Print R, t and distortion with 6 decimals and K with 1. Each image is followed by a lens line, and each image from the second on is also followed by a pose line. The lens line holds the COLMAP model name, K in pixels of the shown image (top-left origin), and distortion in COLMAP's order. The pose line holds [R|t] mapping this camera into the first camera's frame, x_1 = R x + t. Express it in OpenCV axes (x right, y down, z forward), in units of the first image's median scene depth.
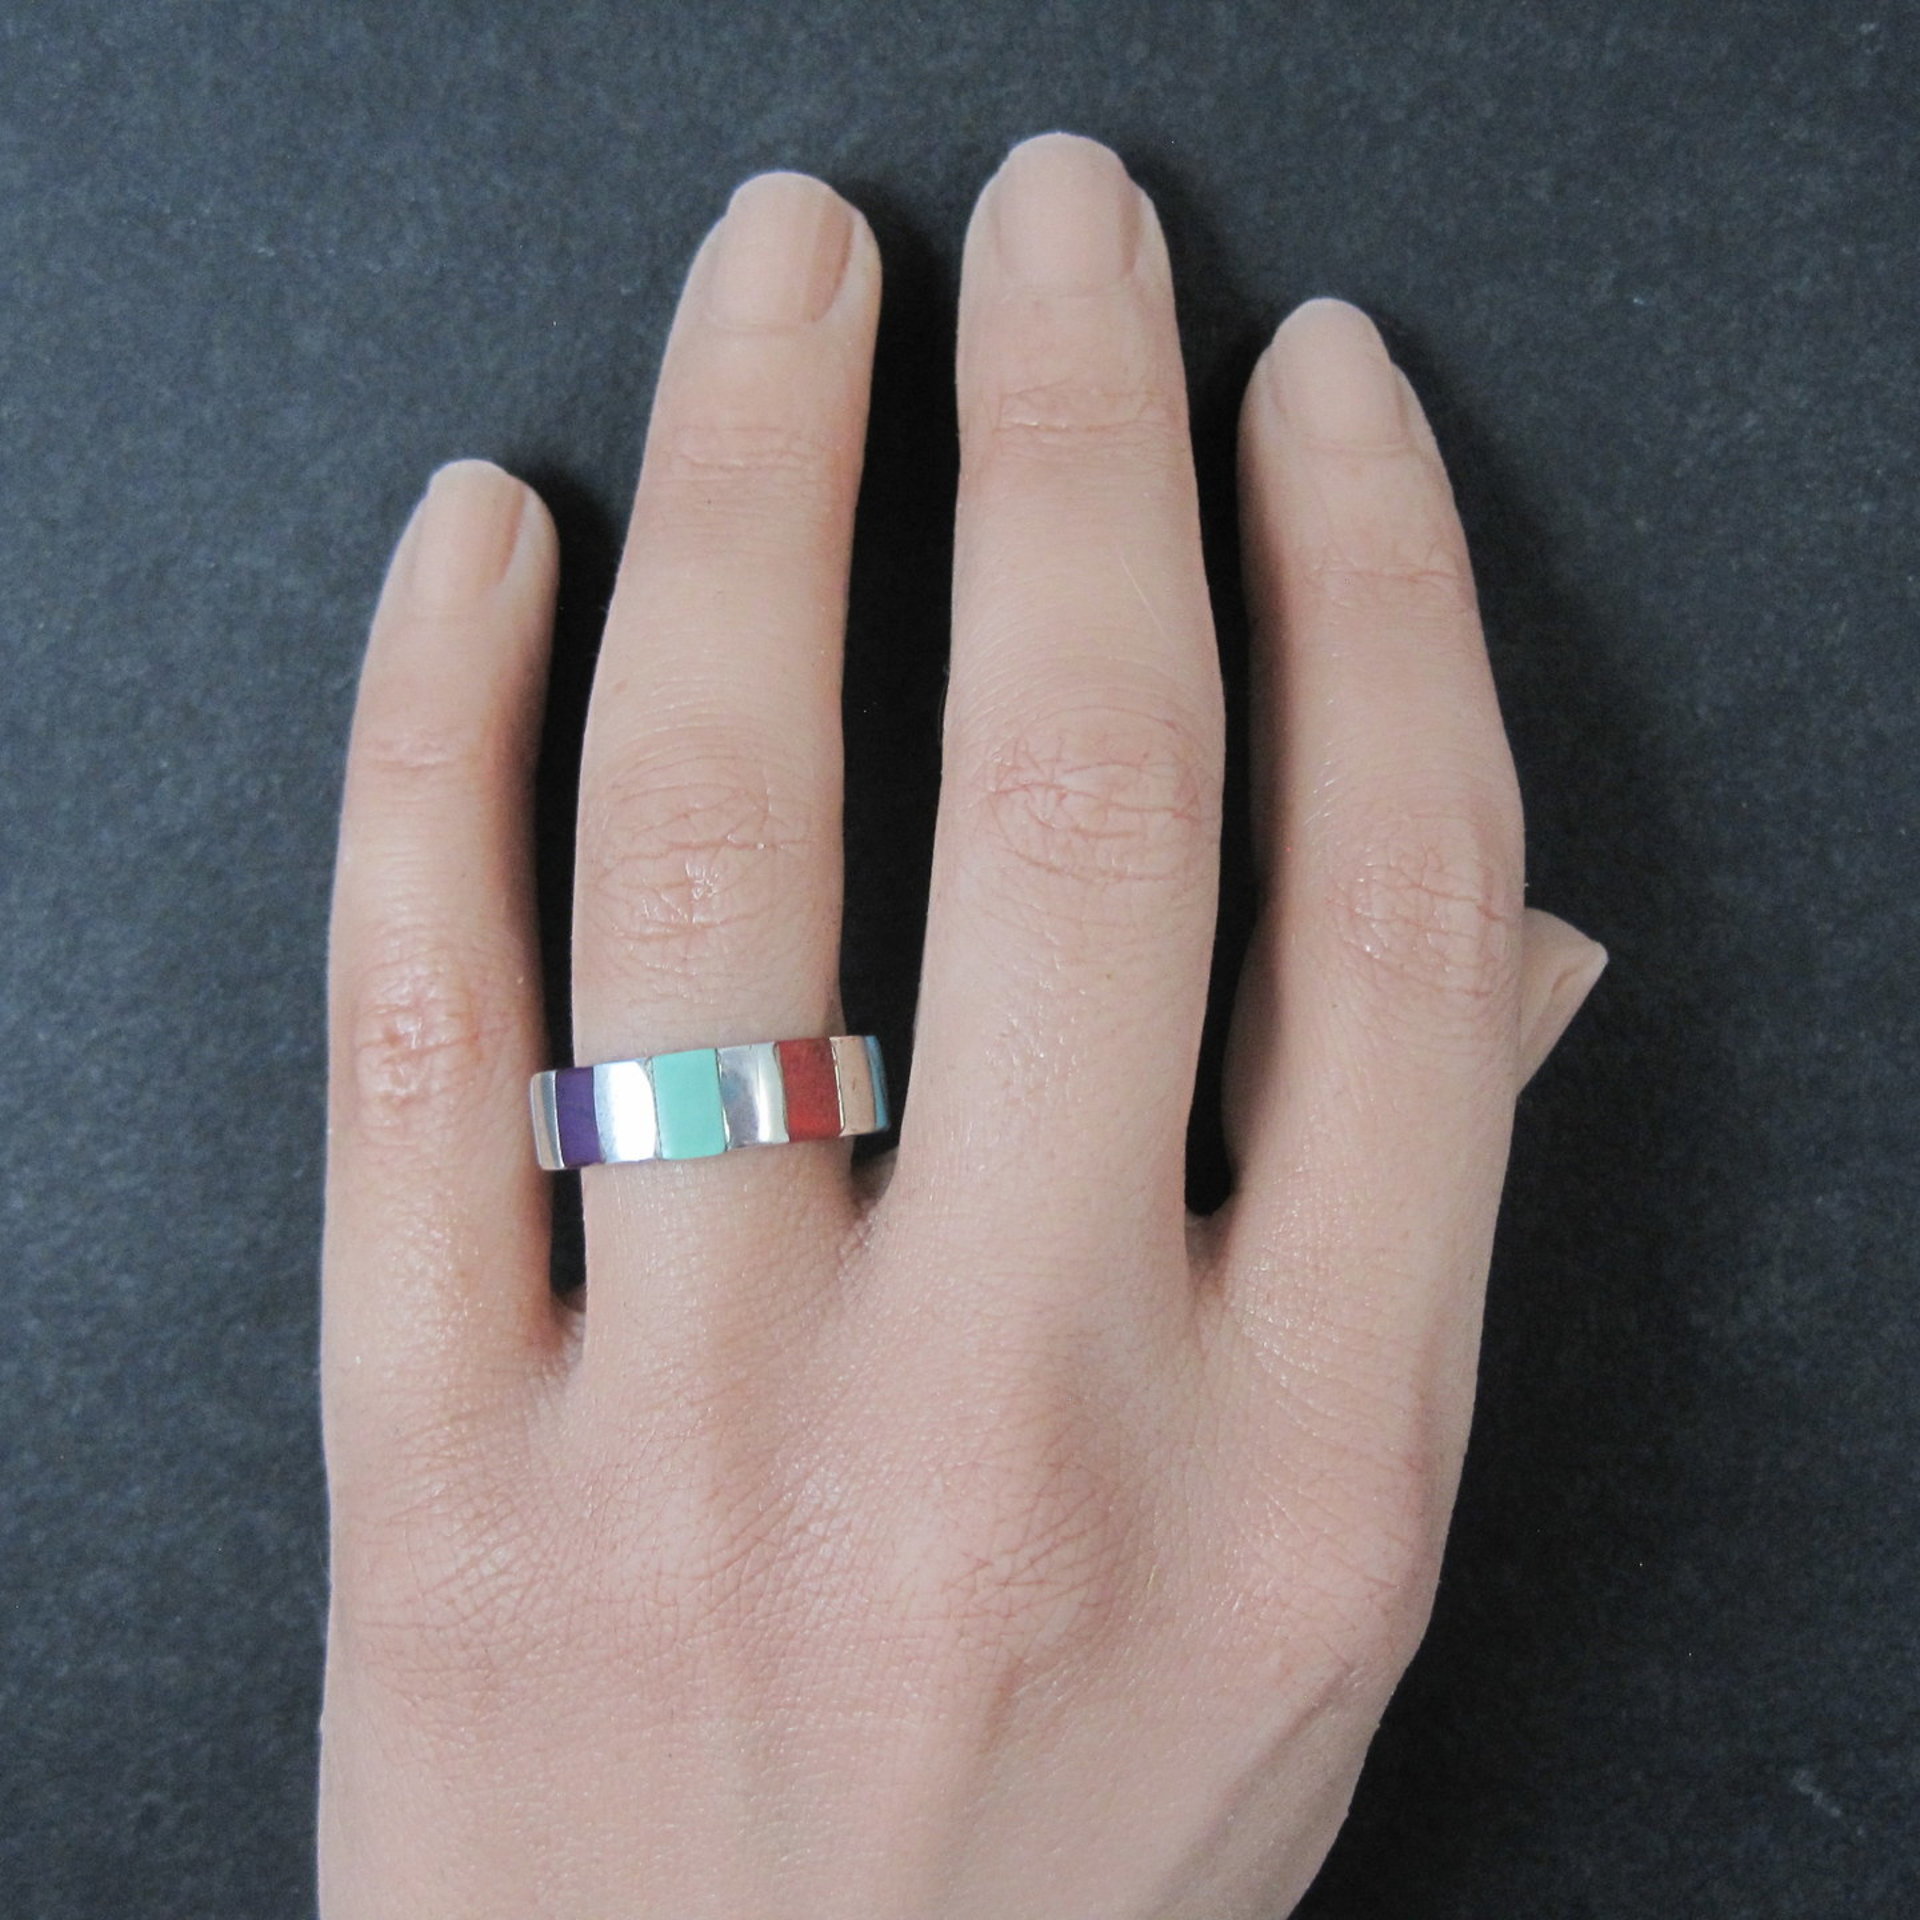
lens RADIAL K [[2799.2, 0, 962.2], [0, 2799.2, 944.1], [0, 0, 1]] dist [-0.174247, 0.000000]
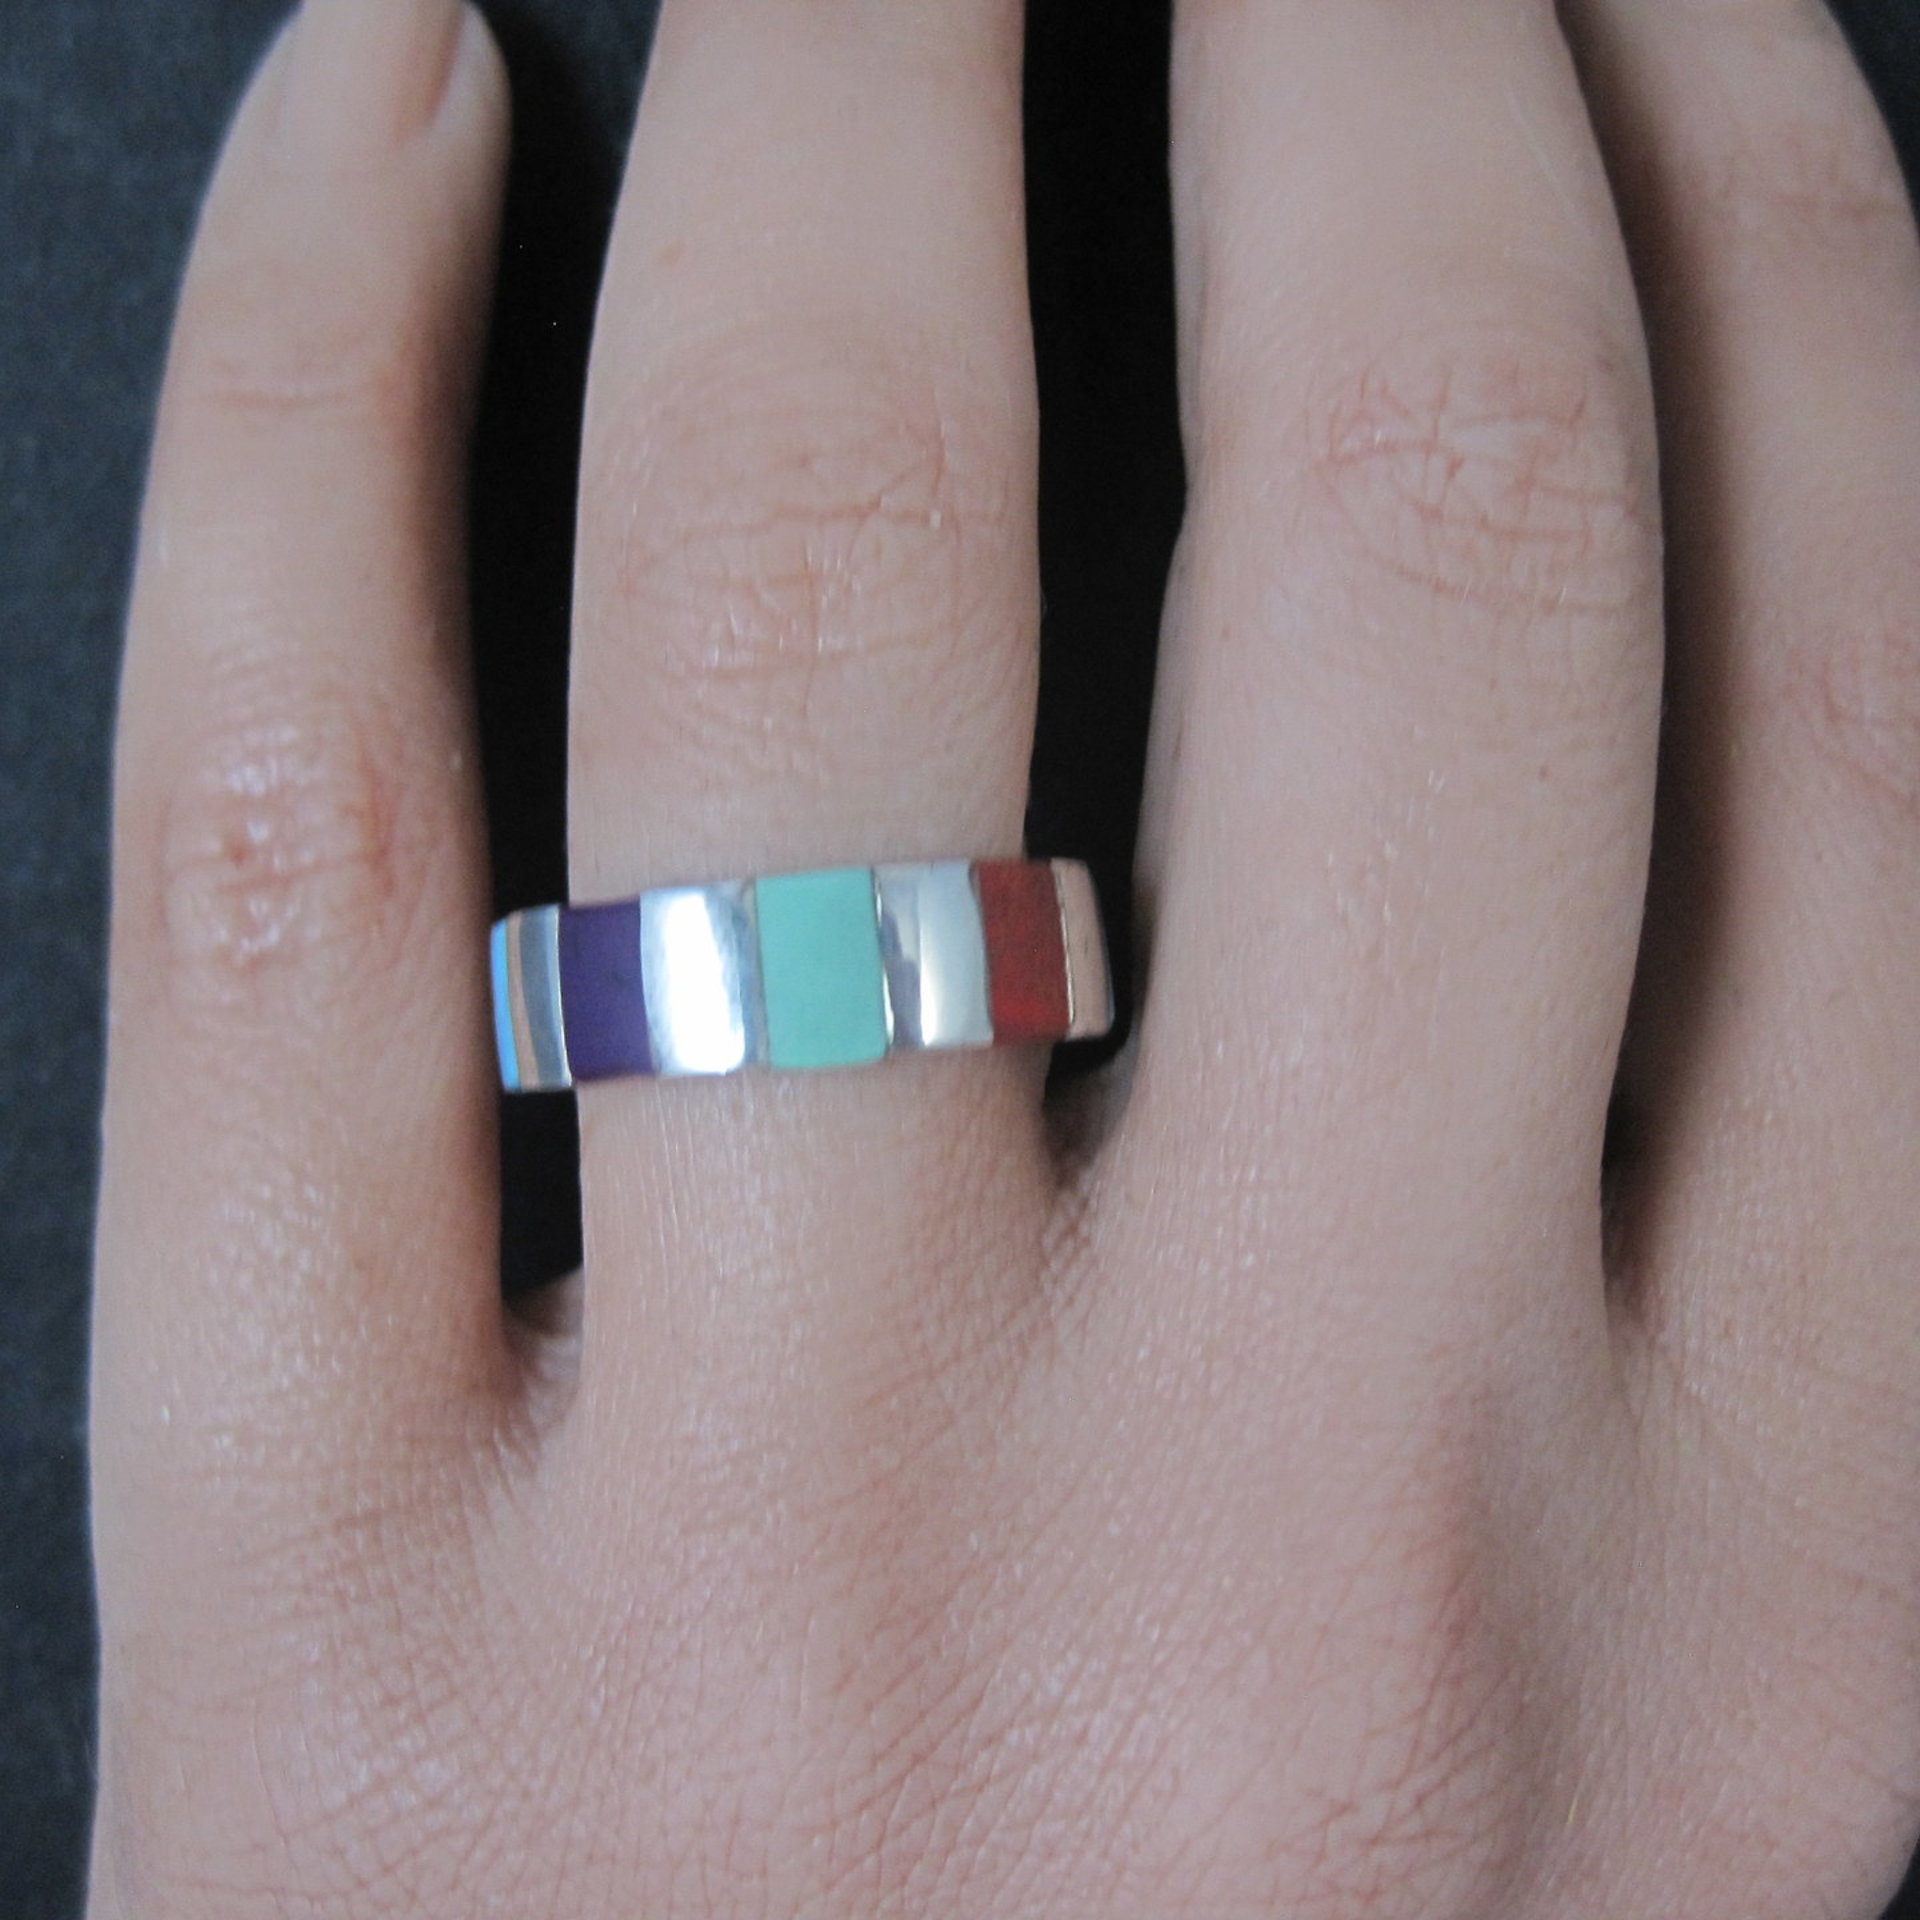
lens RADIAL K [[2799.2, 0, 964.0], [0, 2799.2, 973.0], [0, 0, 1]] dist [-0.174247, 0.000000]
pose [[0.992122, 0.031394, 0.121276, -0.132237], [-0.034470, 0.999133, 0.023353, 0.042811], [-0.120438, -0.027350, 0.992344, 0.441385]]
